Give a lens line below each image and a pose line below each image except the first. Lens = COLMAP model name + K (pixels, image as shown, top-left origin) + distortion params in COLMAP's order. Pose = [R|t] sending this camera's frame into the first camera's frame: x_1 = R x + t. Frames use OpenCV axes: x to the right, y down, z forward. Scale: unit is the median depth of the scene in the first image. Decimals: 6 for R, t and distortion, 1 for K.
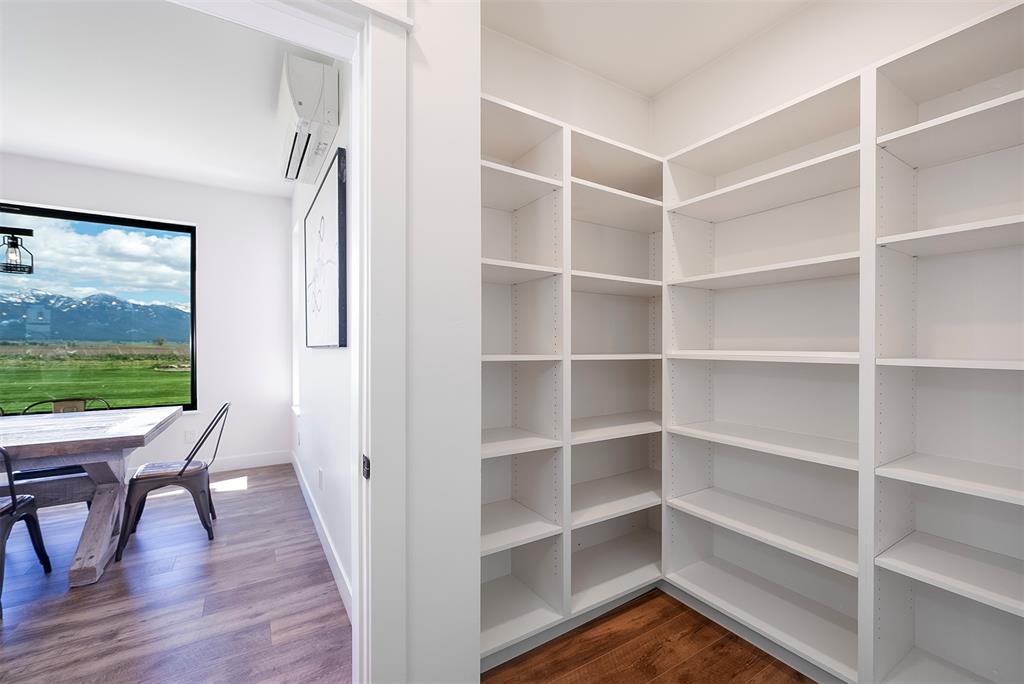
lens RADIAL K [[410.2, 0, 504.9], [0, 410.2, 344.9], [0, 0, 1]] dist [-0.000108, -0.000103]
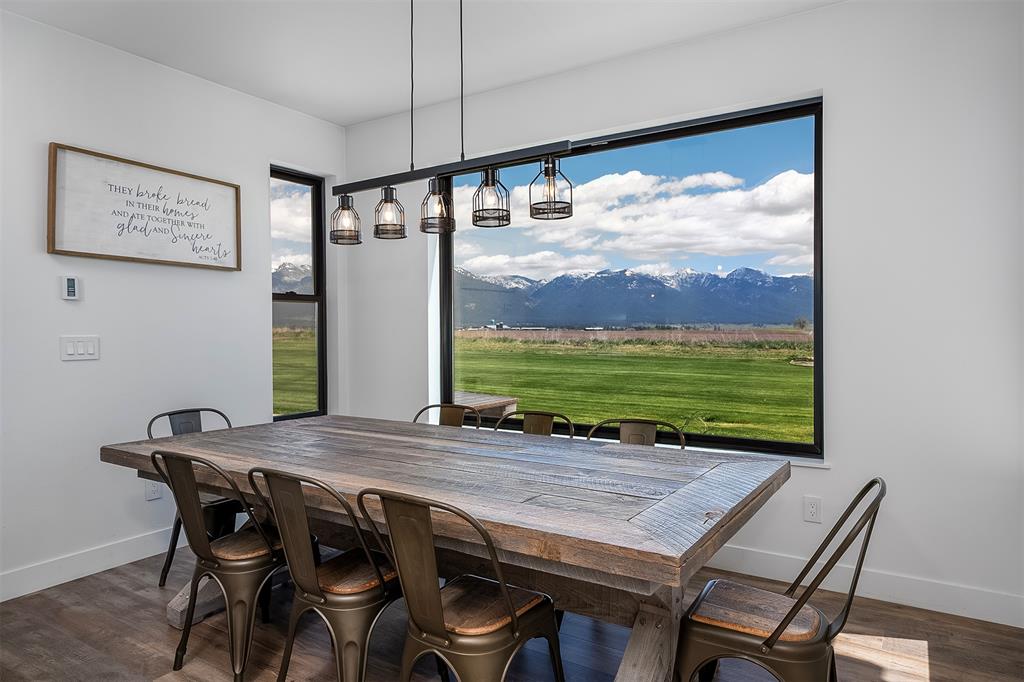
lens RADIAL K [[631.8, 0, 518.7], [0, 631.8, 339.1], [0, 0, 1]] dist [0.002277, 0.001940]
pose [[0.433053, 0.009472, -0.901319, -0.069037], [0.007260, 0.999876, 0.013996, -0.001336], [0.901339, -0.012604, 0.432931, 0.105385]]
